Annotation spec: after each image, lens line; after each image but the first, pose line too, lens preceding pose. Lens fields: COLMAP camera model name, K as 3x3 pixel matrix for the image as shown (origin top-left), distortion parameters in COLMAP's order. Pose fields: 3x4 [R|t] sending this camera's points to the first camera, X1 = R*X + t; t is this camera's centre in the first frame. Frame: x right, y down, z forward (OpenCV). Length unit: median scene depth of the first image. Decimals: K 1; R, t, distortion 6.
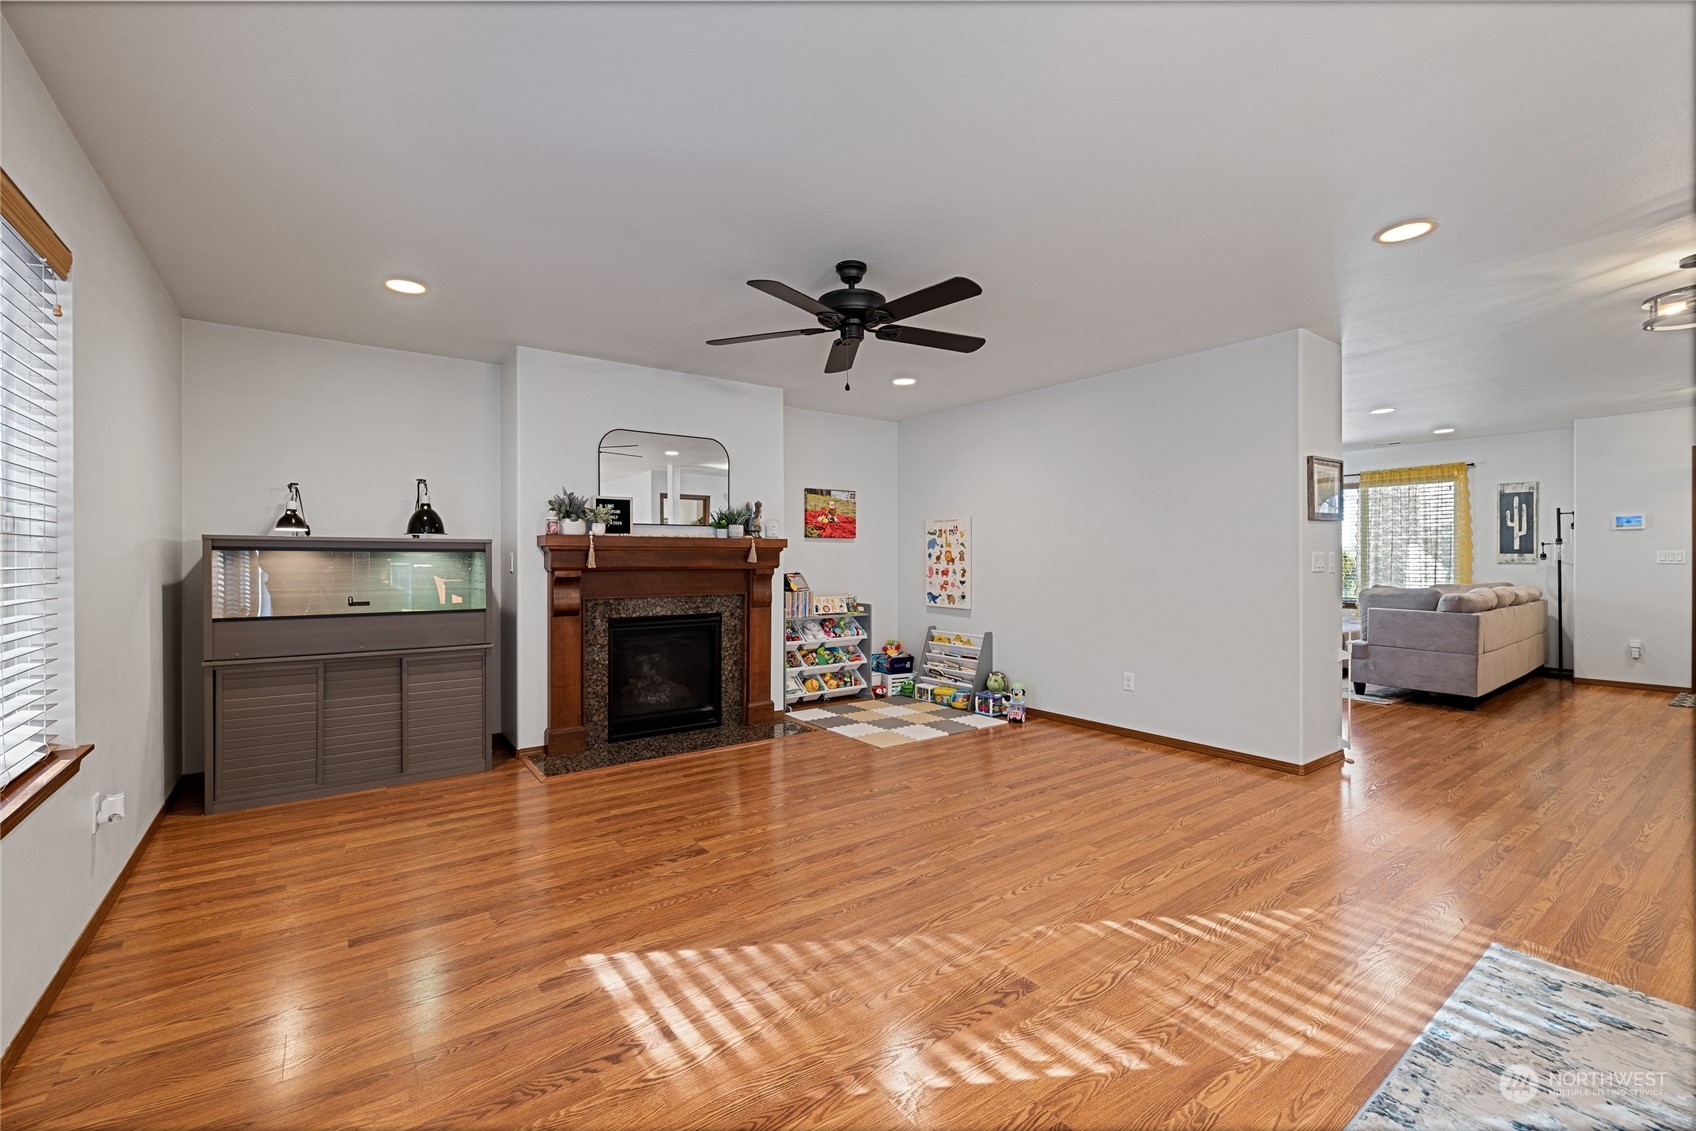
lens RADIAL K [[718.0, 0, 827.6], [0, 718.0, 561.2], [0, 0, 1]] dist [0.002345, 0.000547]
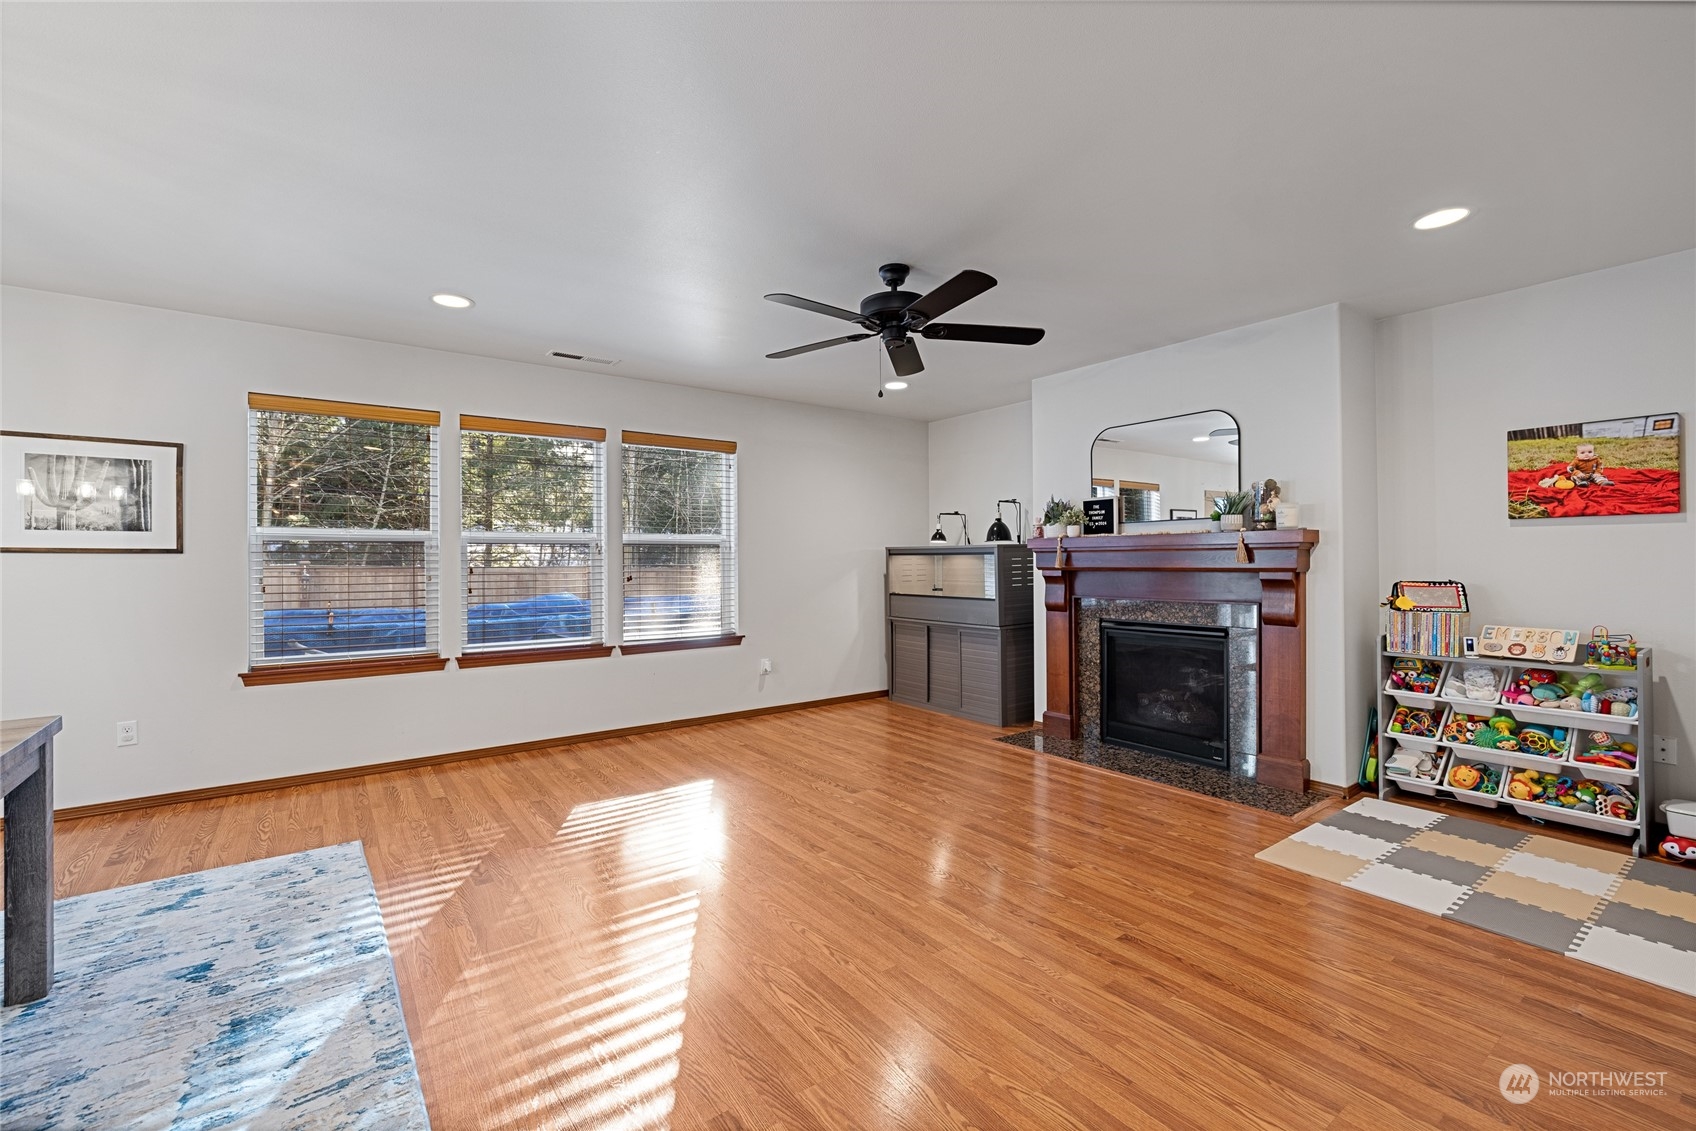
lens RADIAL K [[705.7, 0, 812.3], [0, 705.7, 560.6], [0, 0, 1]] dist [0.001494, -0.000123]
pose [[-0.005501, 0.000874, -0.999984, 0.755202], [0.002018, 0.999998, 0.000863, -0.003355], [0.999983, -0.002013, -0.005503, 0.659467]]
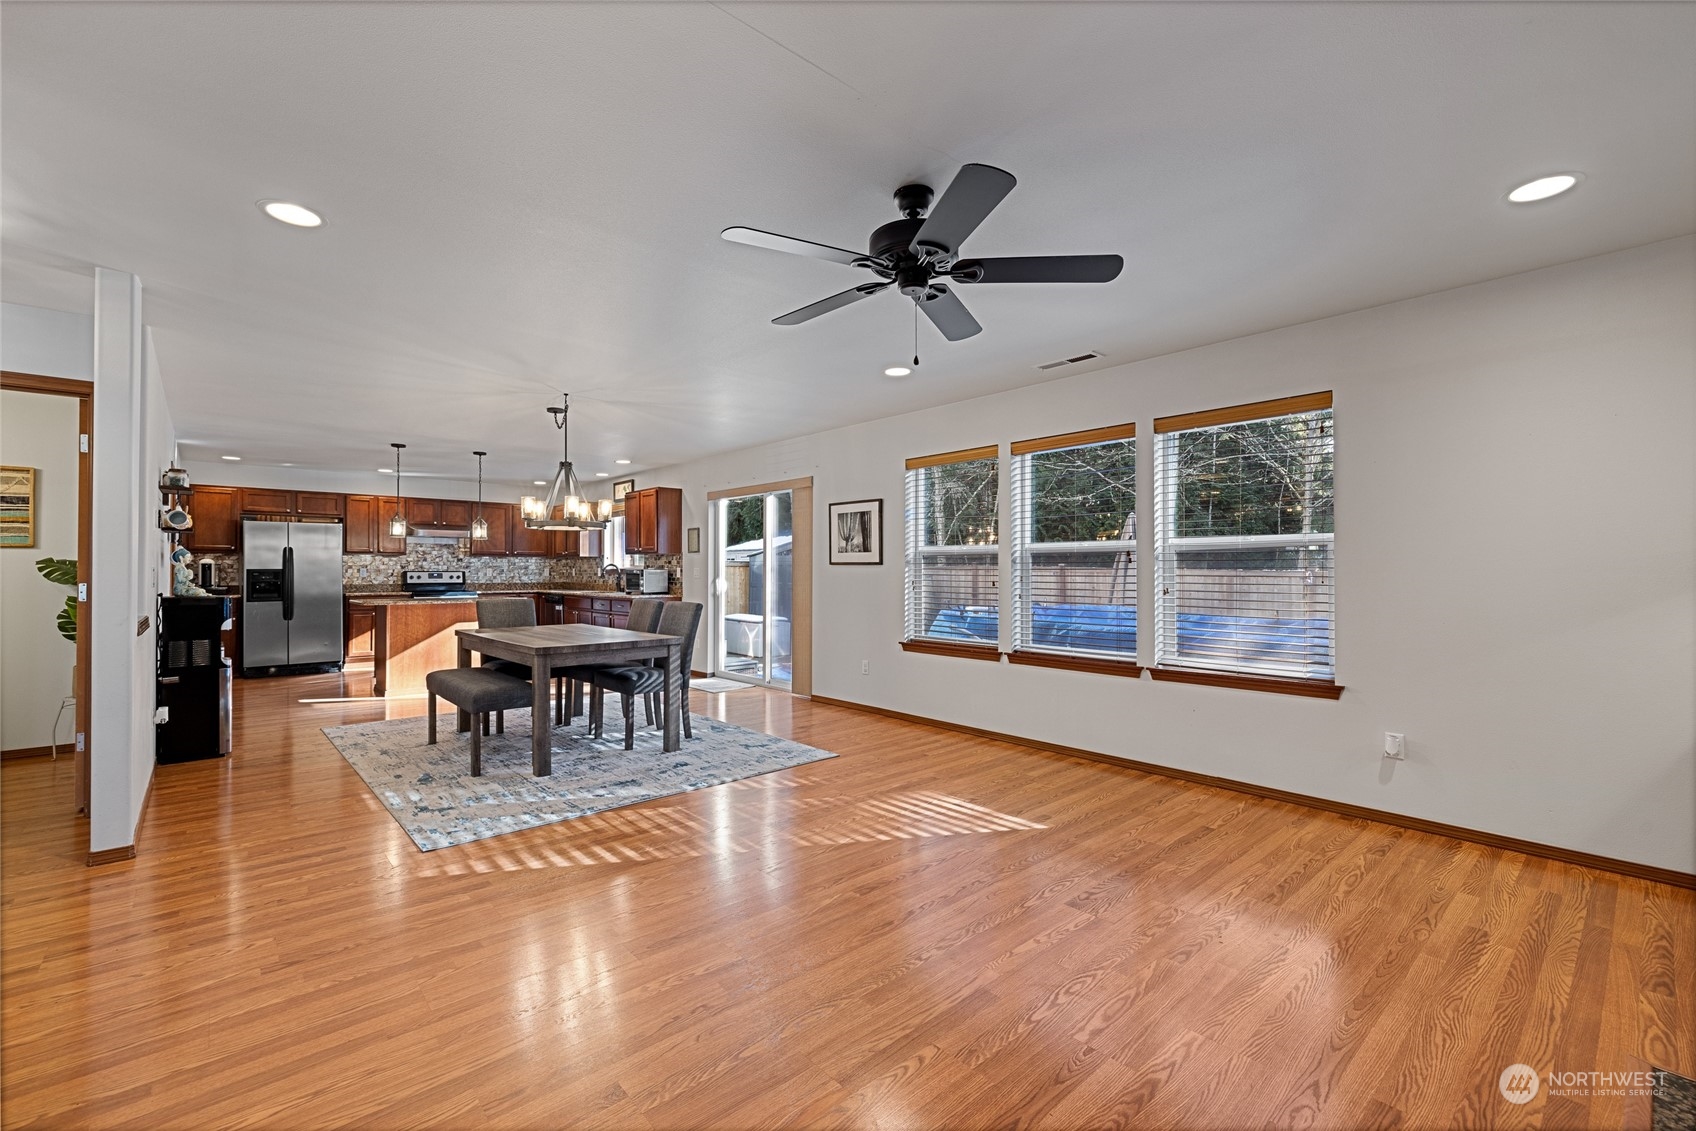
lens RADIAL K [[707.7, 0, 836.0], [0, 707.7, 561.6], [0, 0, 1]] dist [0.017457, 0.000363]
pose [[-0.994202, 0.003662, -0.107463, 0.147351], [0.004428, 0.999966, -0.006888, -0.009505], [0.107434, -0.007324, -0.994185, 1.298153]]
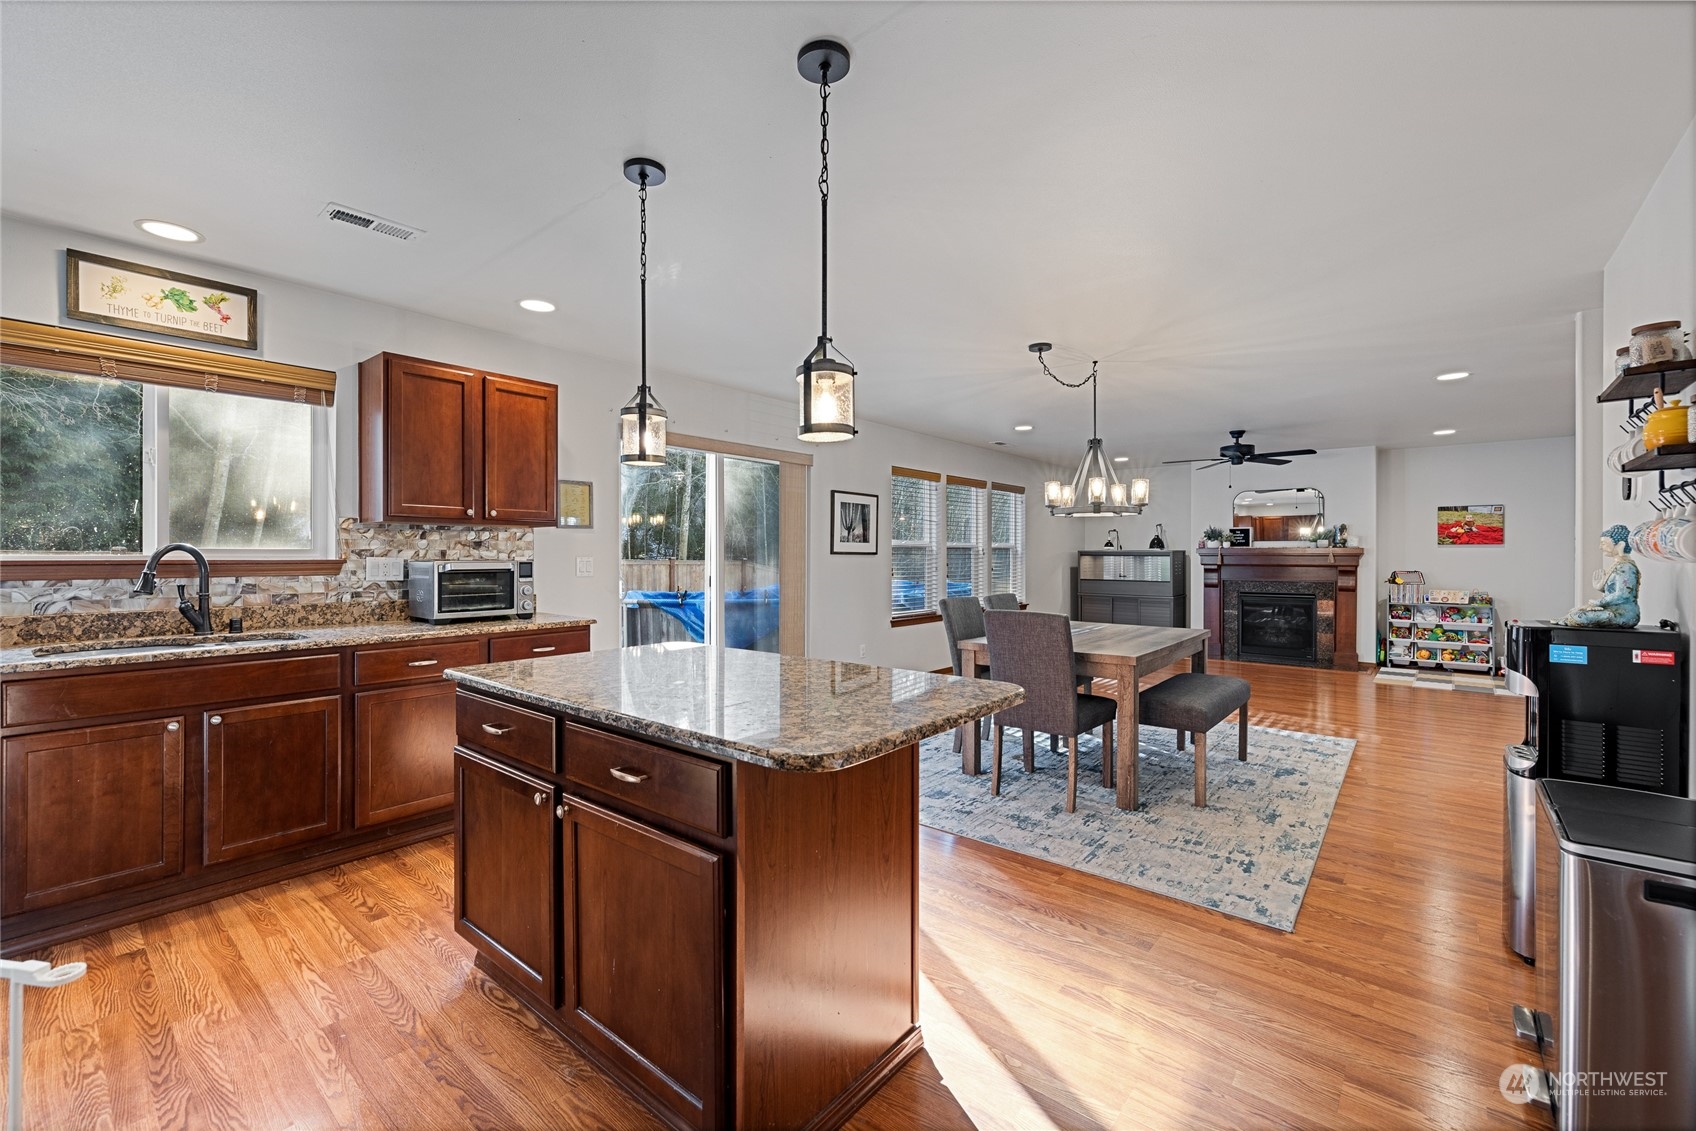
lens RADIAL K [[707.7, 0, 836.0], [0, 707.7, 561.6], [0, 0, 1]] dist [0.017457, 0.000363]
pose [[0.244900, 0.011938, -0.969475, 1.394236], [-0.005665, 0.999925, 0.010882, -0.014307], [0.969532, 0.002827, 0.244949, -0.554616]]
